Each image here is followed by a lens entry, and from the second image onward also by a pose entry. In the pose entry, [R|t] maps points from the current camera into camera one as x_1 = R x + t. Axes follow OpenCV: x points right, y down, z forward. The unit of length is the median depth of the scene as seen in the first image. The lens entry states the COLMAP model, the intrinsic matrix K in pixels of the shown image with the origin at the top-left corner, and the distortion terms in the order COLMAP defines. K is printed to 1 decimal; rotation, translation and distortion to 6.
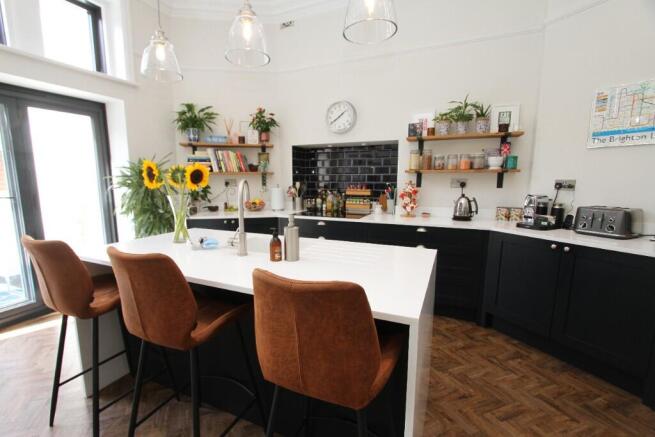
lens RADIAL K [[303.9, 0, 311.4], [0, 303.9, 225.5], [0, 0, 1]] dist [-0.014452, 0.000517]
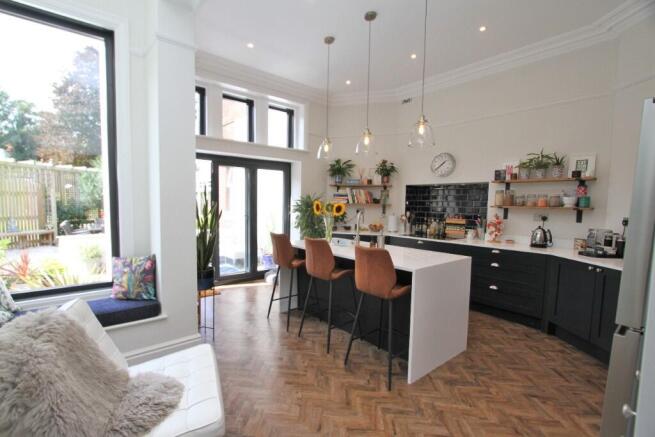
lens RADIAL K [[303.9, 0, 311.4], [0, 303.9, 225.5], [0, 0, 1]] dist [-0.014452, 0.000517]
pose [[0.903090, 0.049751, -0.426559, 0.170127], [-0.084273, 0.994485, -0.062429, 0.045493], [0.421101, 0.092326, 0.902303, -0.467564]]
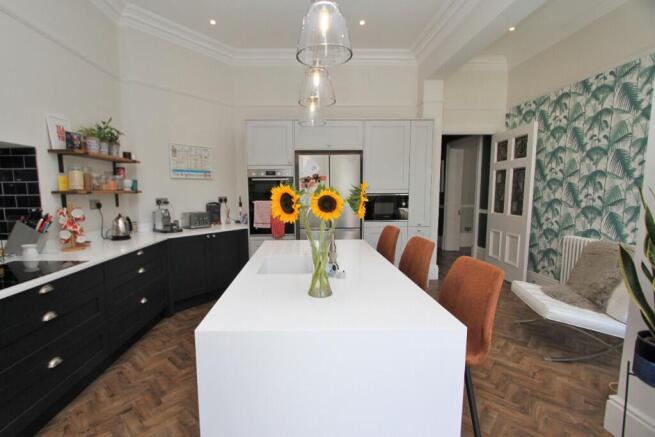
lens RADIAL K [[303.9, 0, 311.4], [0, 303.9, 225.5], [0, 0, 1]] dist [-0.014452, 0.000517]
pose [[-0.457336, -0.100693, 0.883575, -0.650917], [0.141160, 0.972752, 0.183920, -0.150790], [-0.878019, 0.208839, -0.430661, 0.807476]]
